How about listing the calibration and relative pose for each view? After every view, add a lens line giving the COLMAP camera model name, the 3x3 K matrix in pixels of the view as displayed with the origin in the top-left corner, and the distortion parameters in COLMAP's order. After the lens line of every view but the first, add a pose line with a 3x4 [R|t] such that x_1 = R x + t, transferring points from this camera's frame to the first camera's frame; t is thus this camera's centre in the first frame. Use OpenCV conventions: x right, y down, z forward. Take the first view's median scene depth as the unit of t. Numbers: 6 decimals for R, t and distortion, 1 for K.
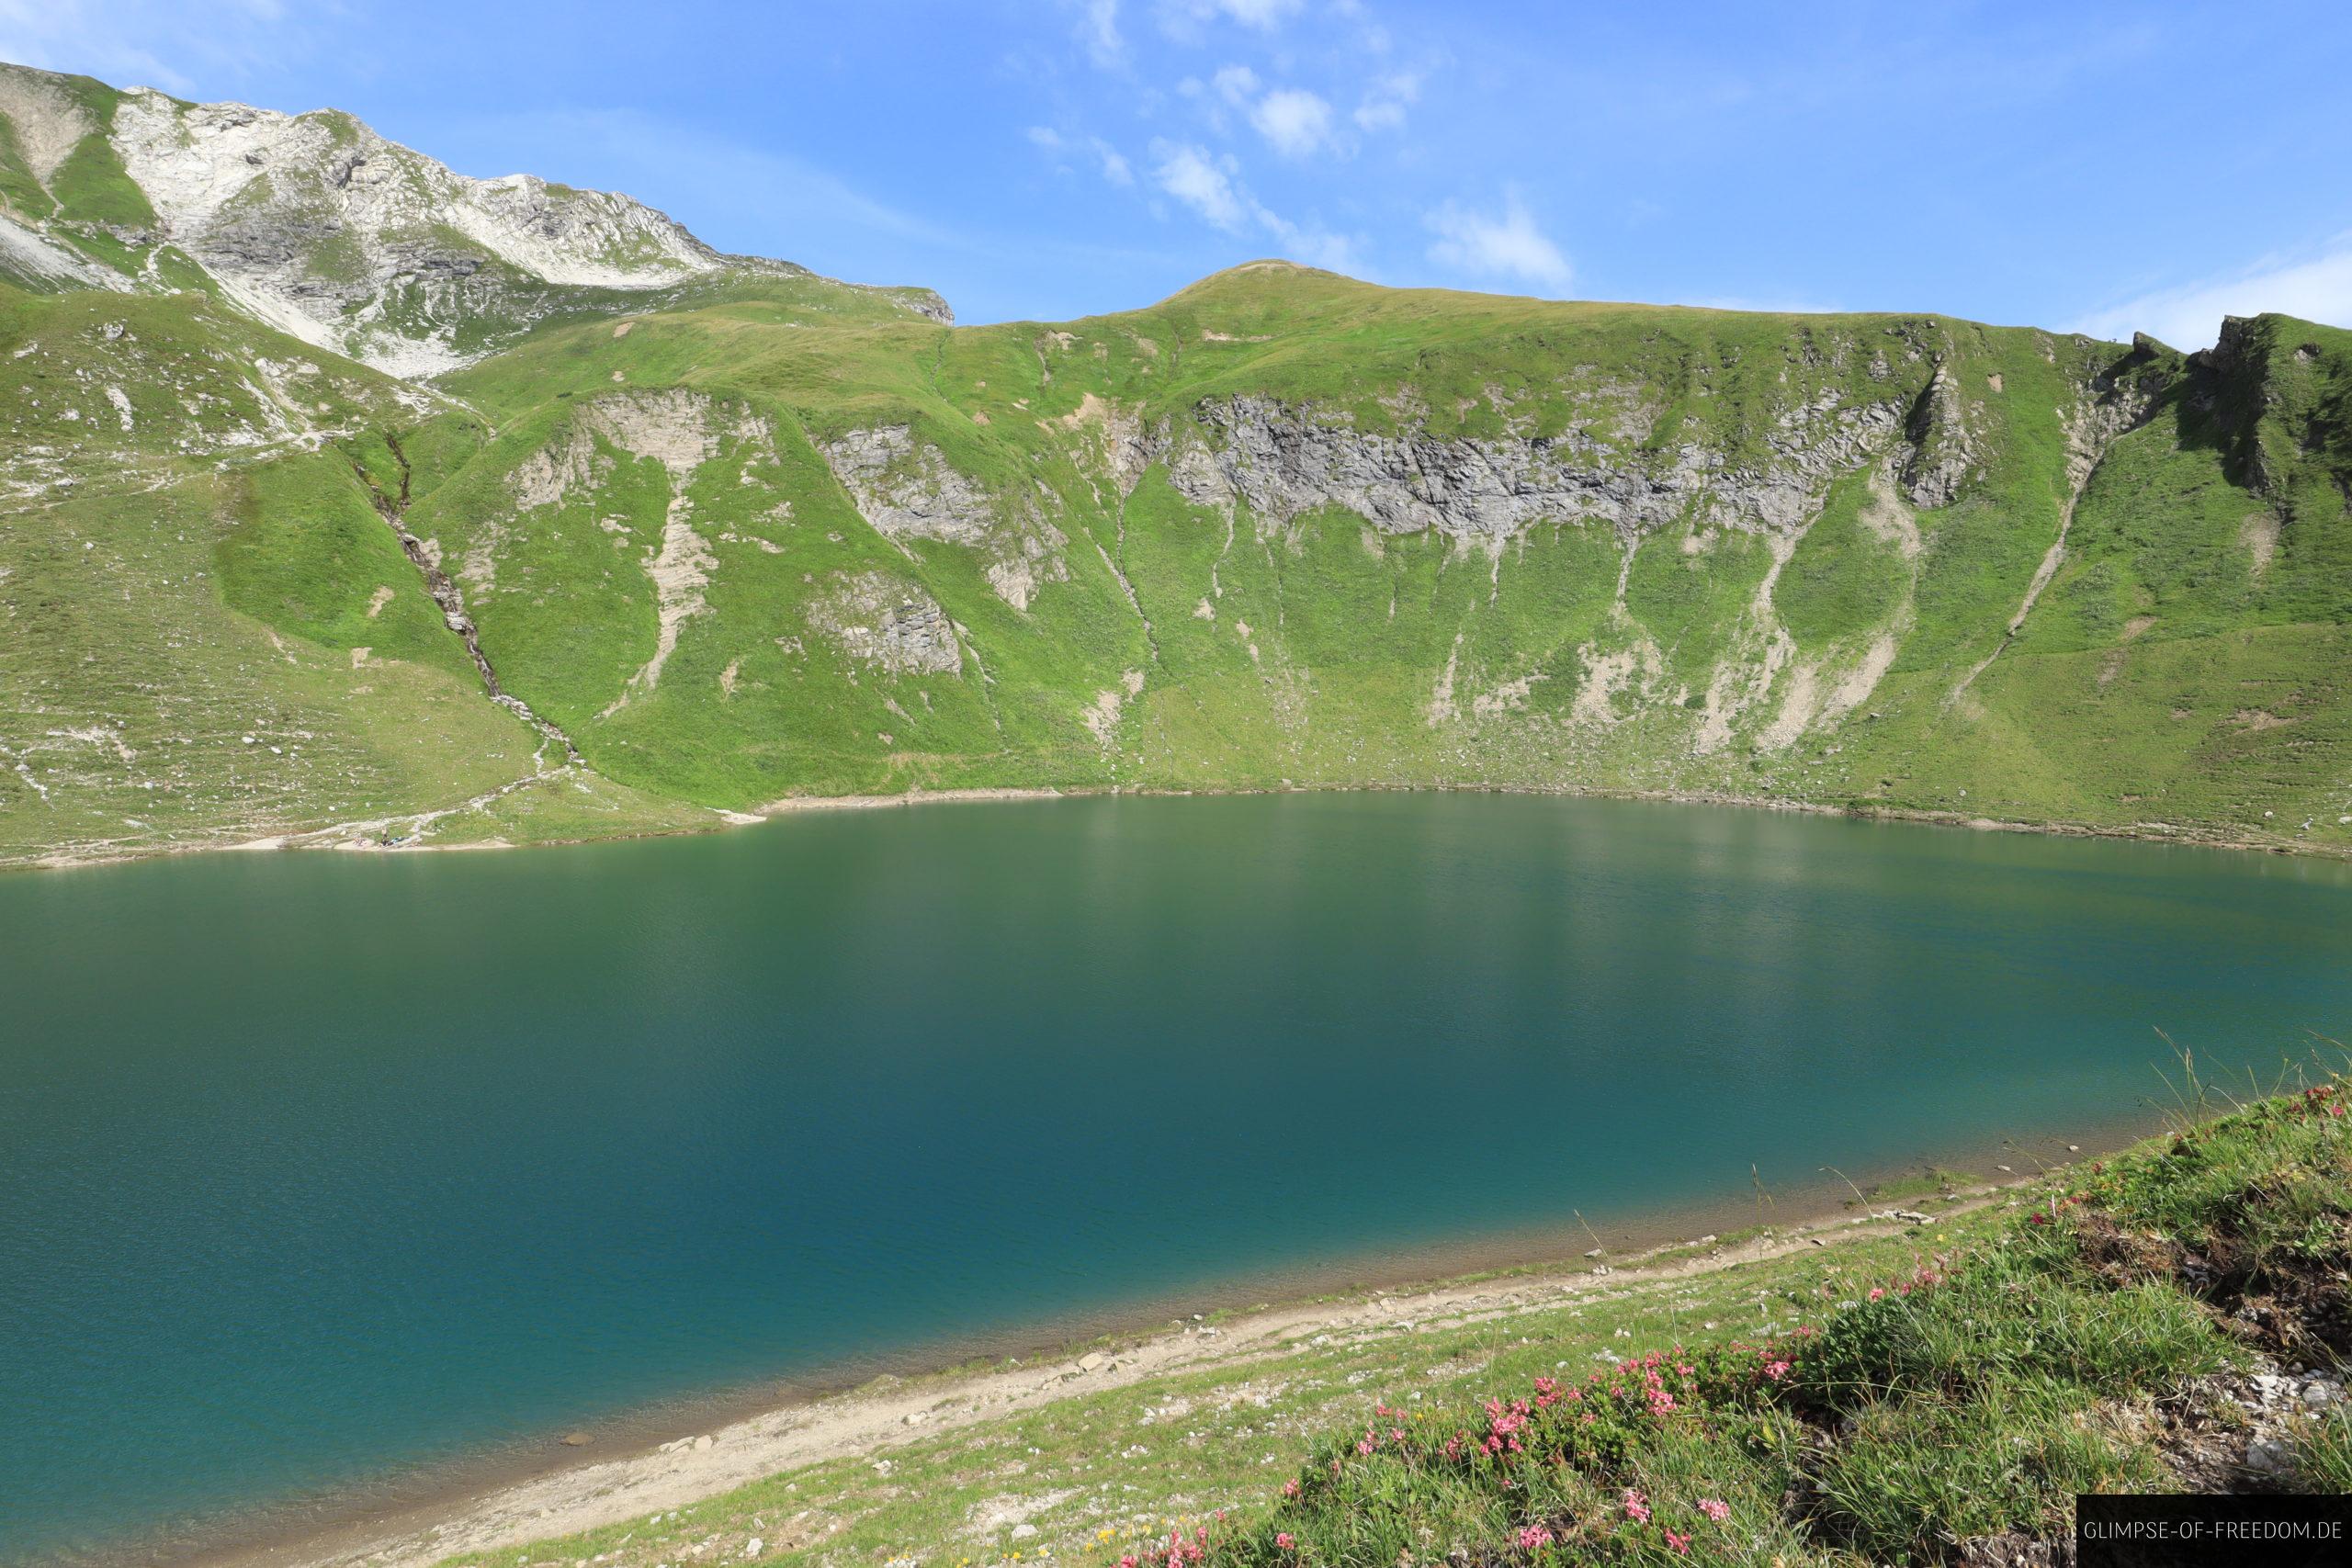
lens RADIAL K [[1197.0, 0, 1189.3], [0, 1197.0, 787.4], [0, 0, 1]] dist [-0.036810, 0.009558]
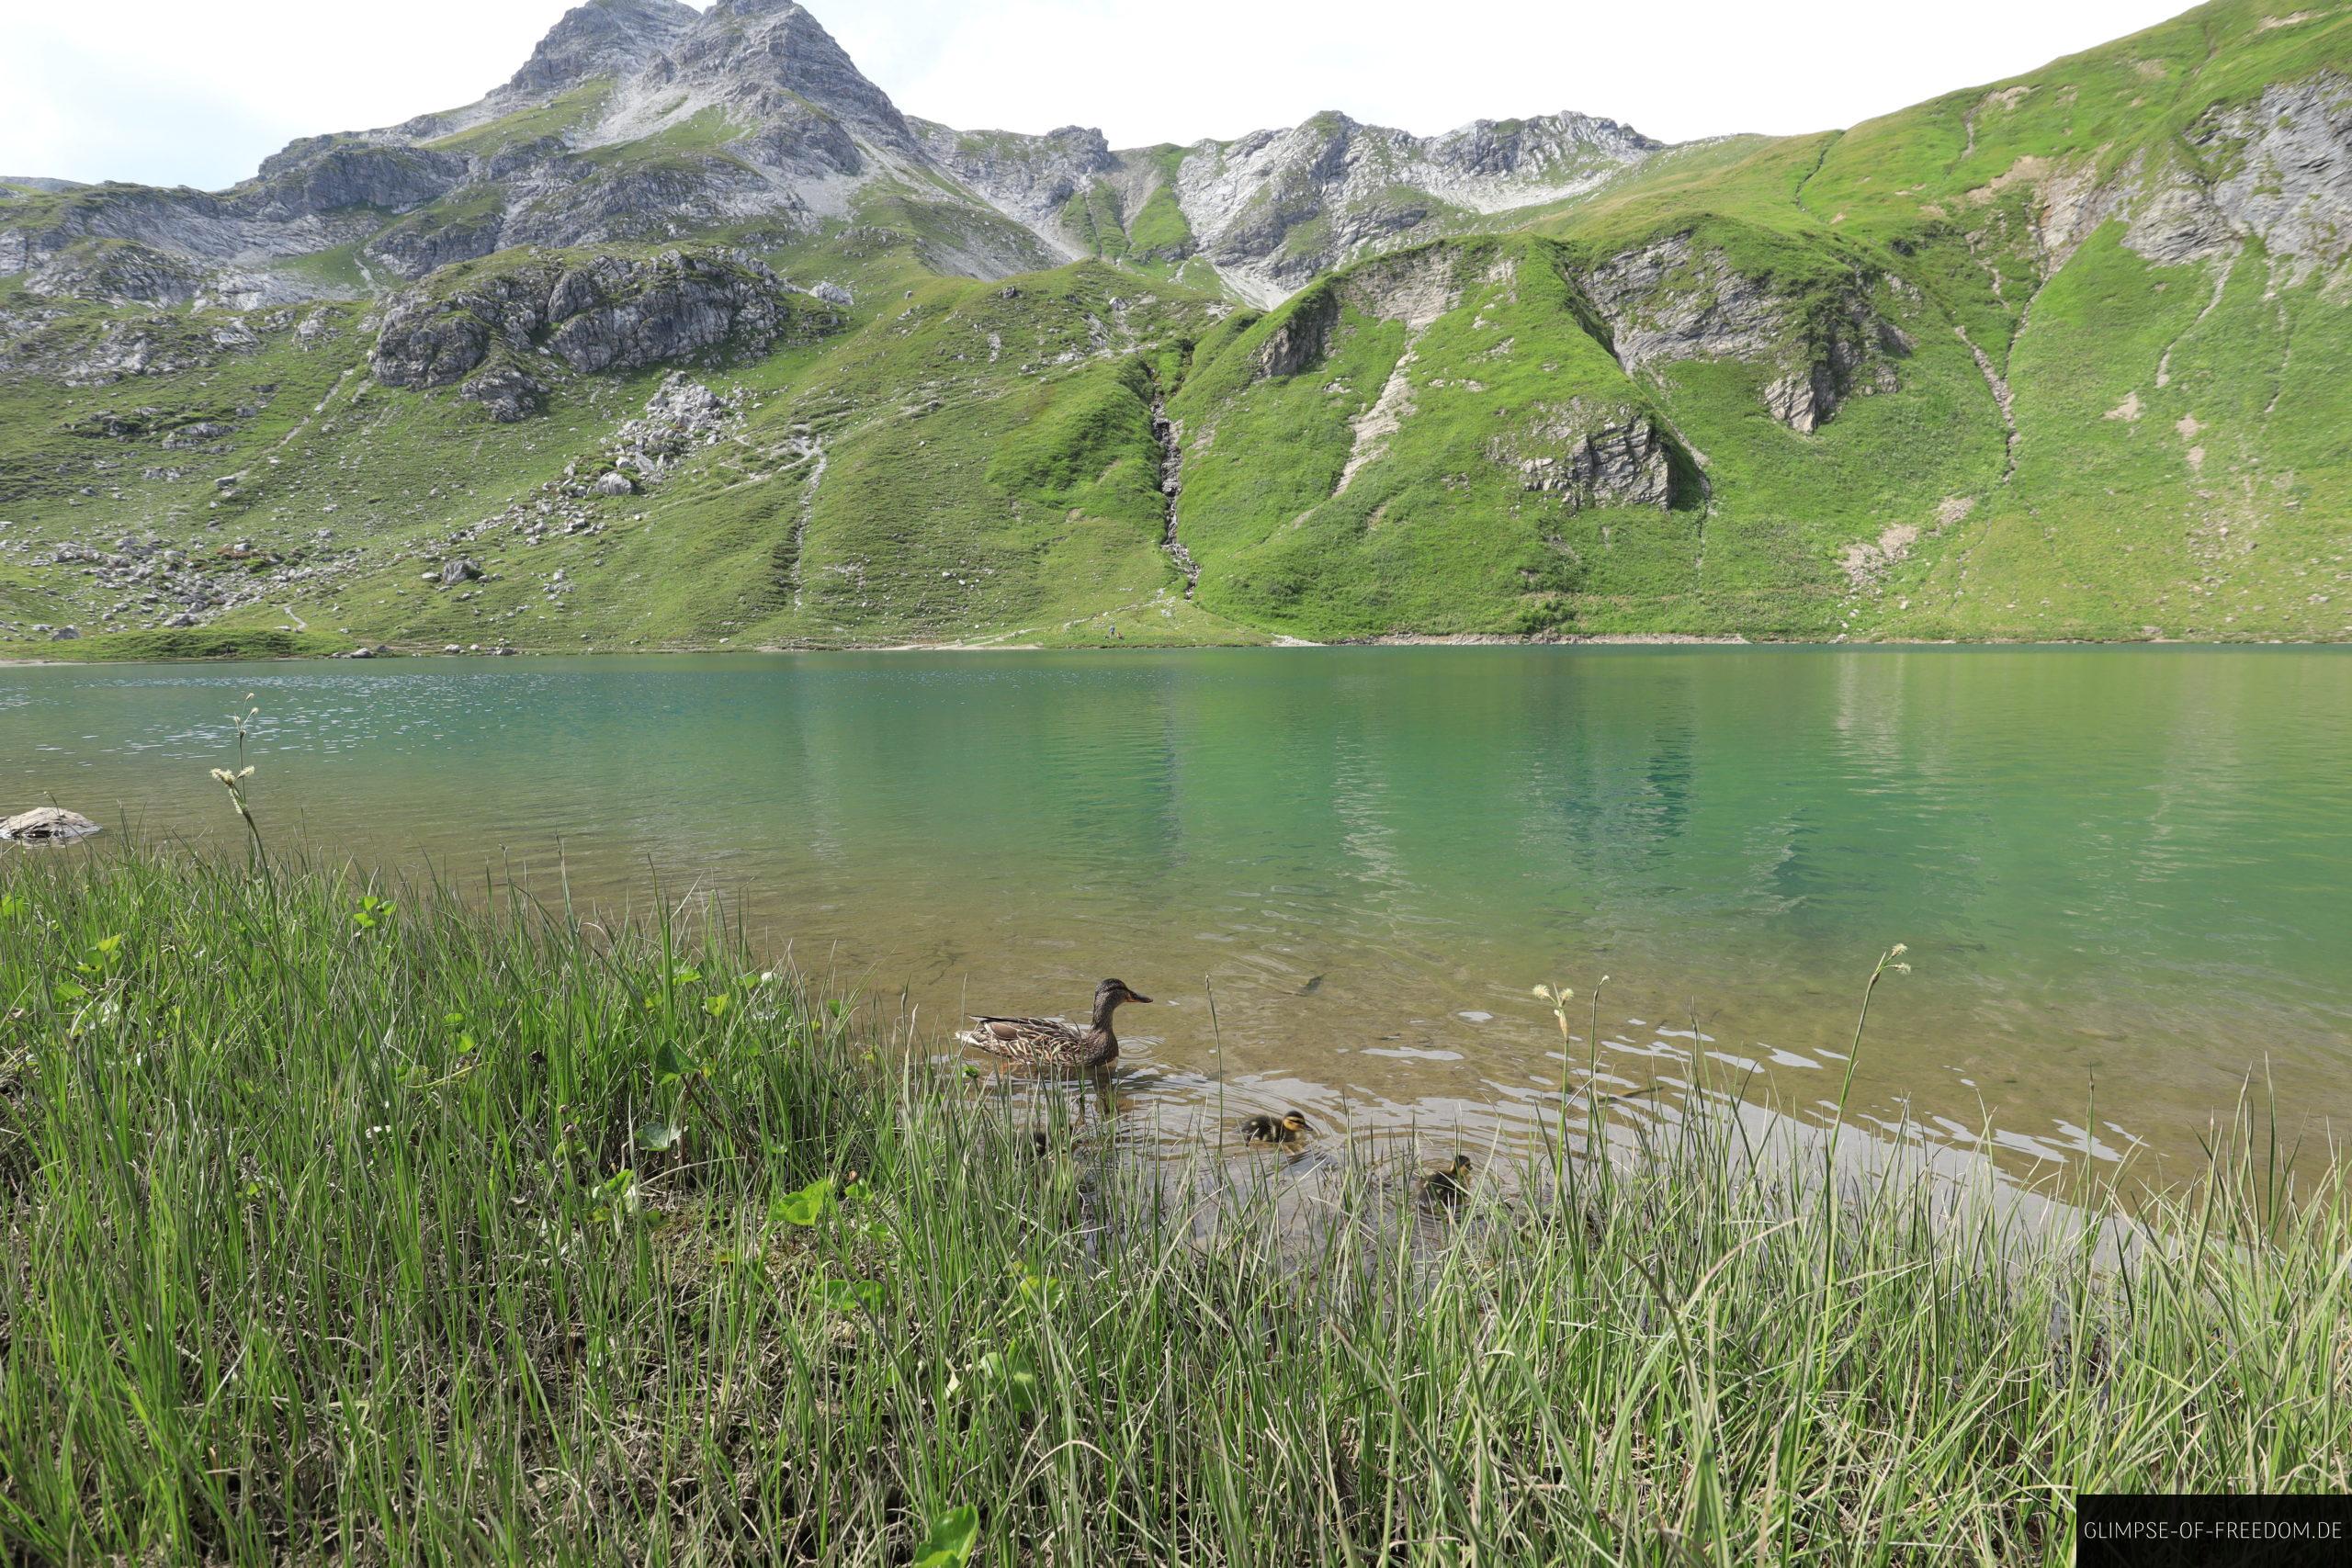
lens RADIAL K [[1197.0, 0, 1189.3], [0, 1197.0, 787.4], [0, 0, 1]] dist [-0.036810, 0.009558]
pose [[0.692566, 0.070655, -0.717886, 0.129657], [-0.036236, 0.997343, 0.063202, 0.041701], [0.720444, -0.017758, 0.693286, 0.141508]]
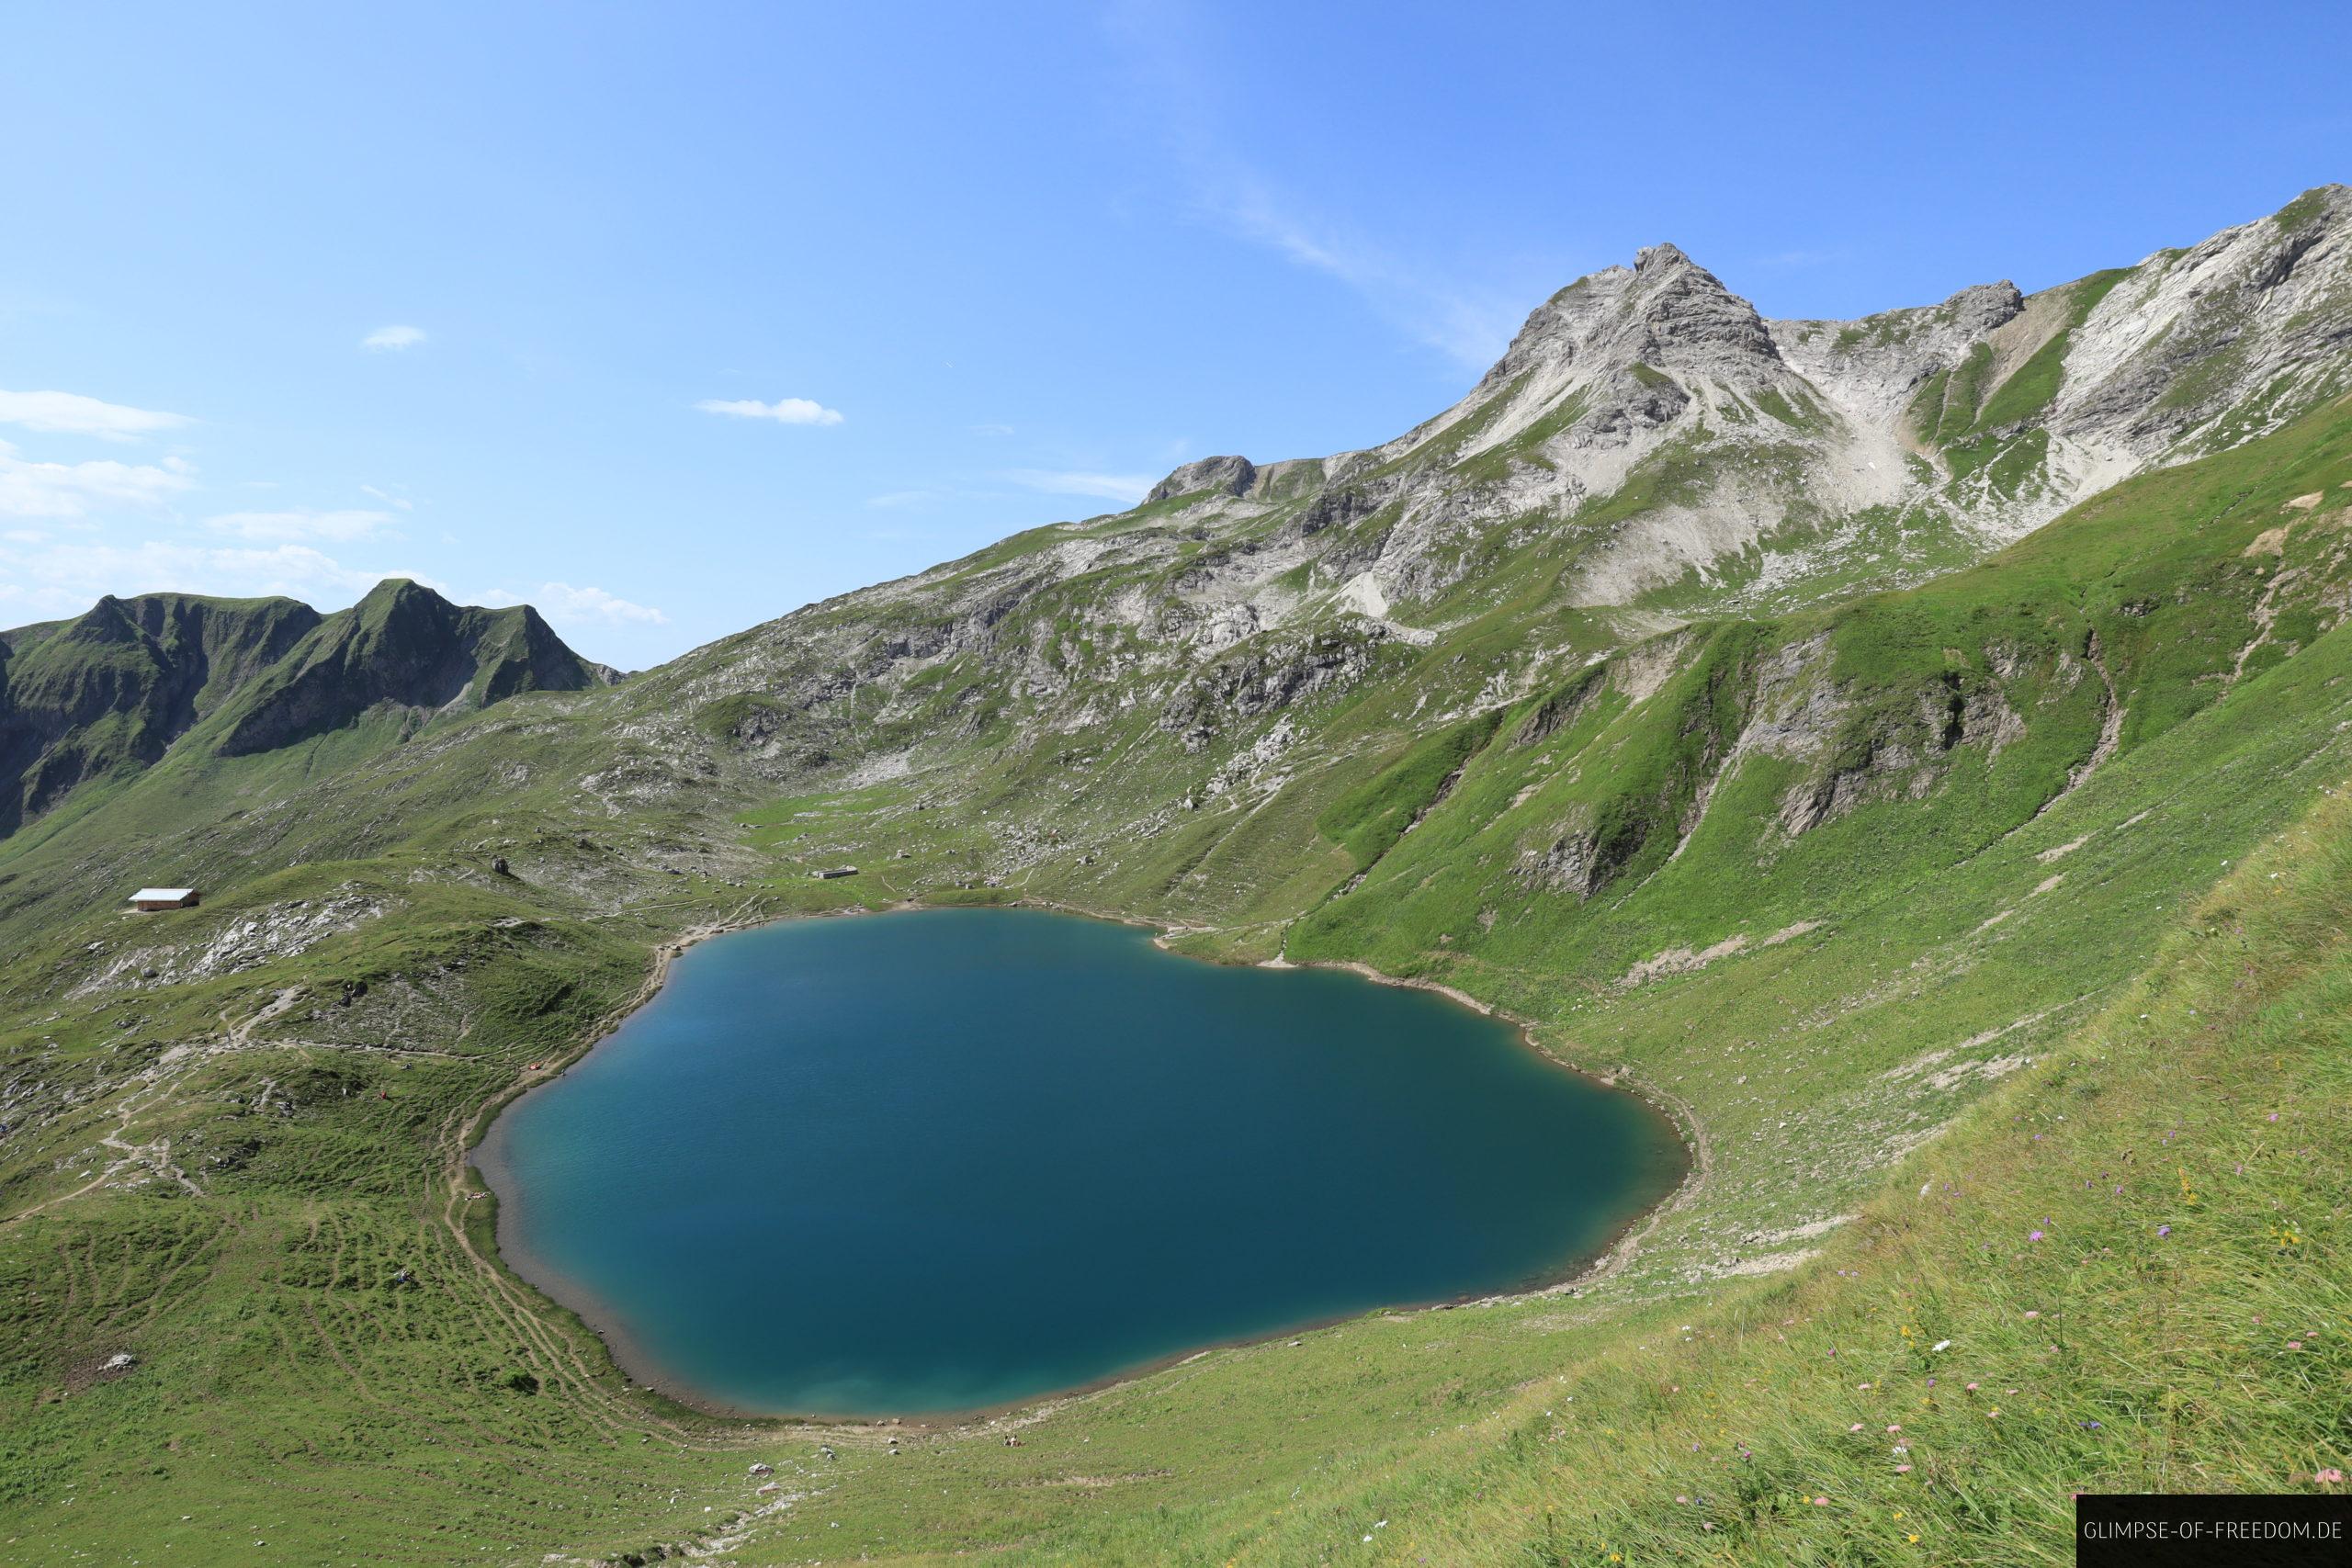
lens RADIAL K [[1197.0, 0, 1189.3], [0, 1197.0, 787.4], [0, 0, 1]] dist [-0.036810, 0.009558]
pose [[-0.172682, 0.054778, -0.983453, 0.715645], [-0.076177, 0.994719, 0.068782, -0.180811], [0.982027, 0.086793, -0.167598, 0.586573]]
